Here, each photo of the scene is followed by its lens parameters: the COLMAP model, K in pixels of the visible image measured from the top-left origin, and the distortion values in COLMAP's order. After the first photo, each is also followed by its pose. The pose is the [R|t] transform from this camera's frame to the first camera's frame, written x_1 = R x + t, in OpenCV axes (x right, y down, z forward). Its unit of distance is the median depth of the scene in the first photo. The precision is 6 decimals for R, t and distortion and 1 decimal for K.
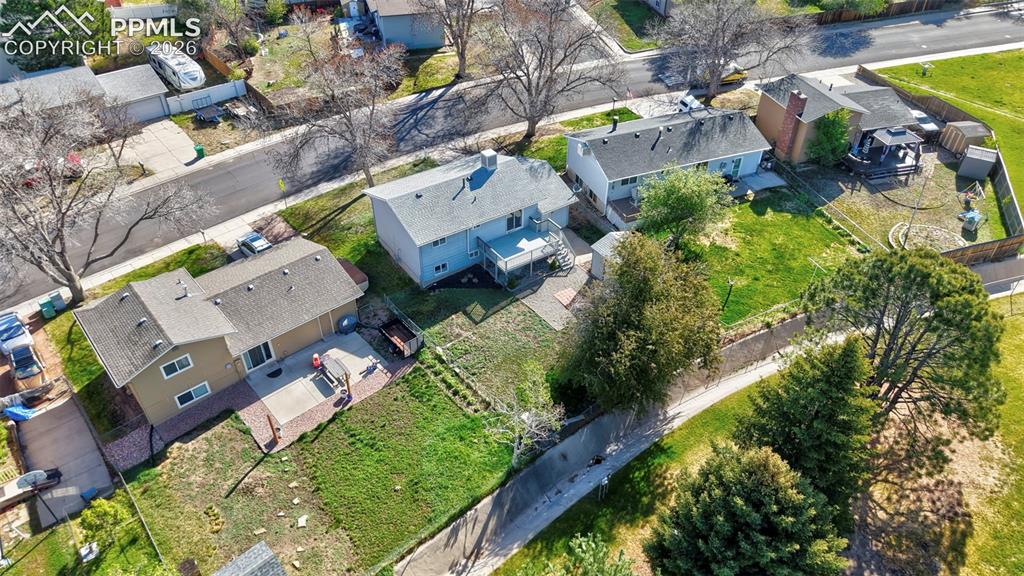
lens RADIAL K [[684.0, 0, 510.1], [0, 684.0, 289.2], [0, 0, 1]] dist [0.016348, -0.020890]
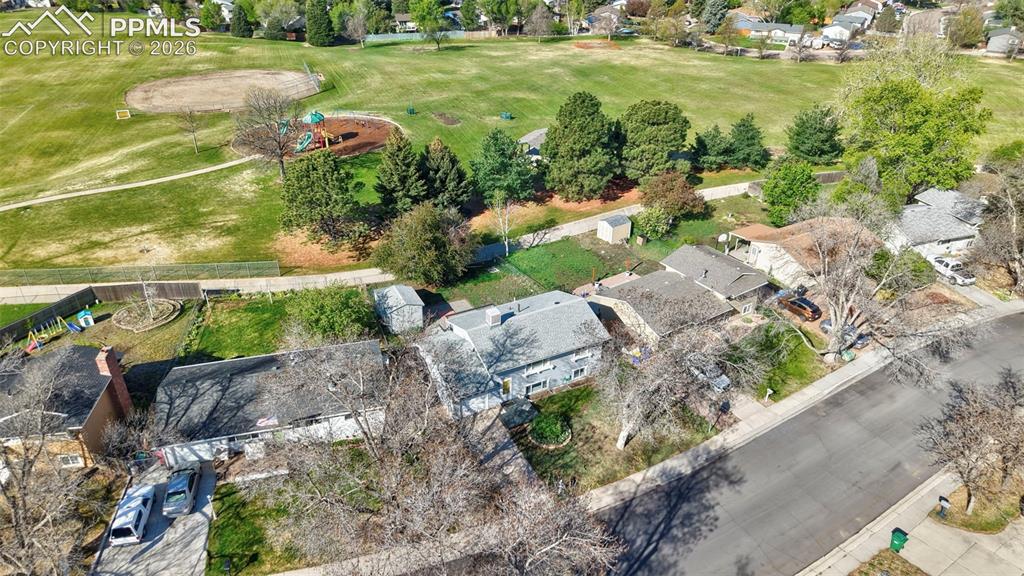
lens RADIAL K [[684.0, 0, 510.5], [0, 684.0, 287.6], [0, 0, 1]] dist [0.016348, -0.020890]
pose [[-0.992266, -0.074691, 0.099144, -0.160762], [0.066434, 0.355146, 0.932447, -1.207757], [-0.104857, 0.931822, -0.347437, 1.339506]]
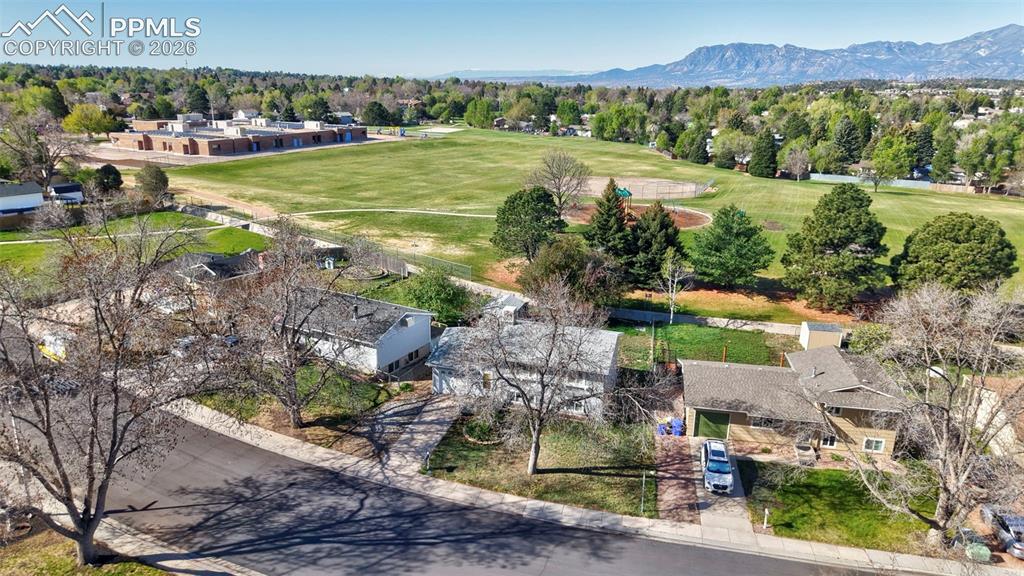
lens RADIAL K [[684.0, 0, 510.6], [0, 684.0, 287.6], [0, 0, 1]] dist [0.016348, -0.020890]
pose [[-0.626239, -0.250381, 0.738332, -0.811250], [0.477441, 0.625512, 0.617078, -0.878453], [-0.616341, 0.738948, -0.272178, 1.272187]]
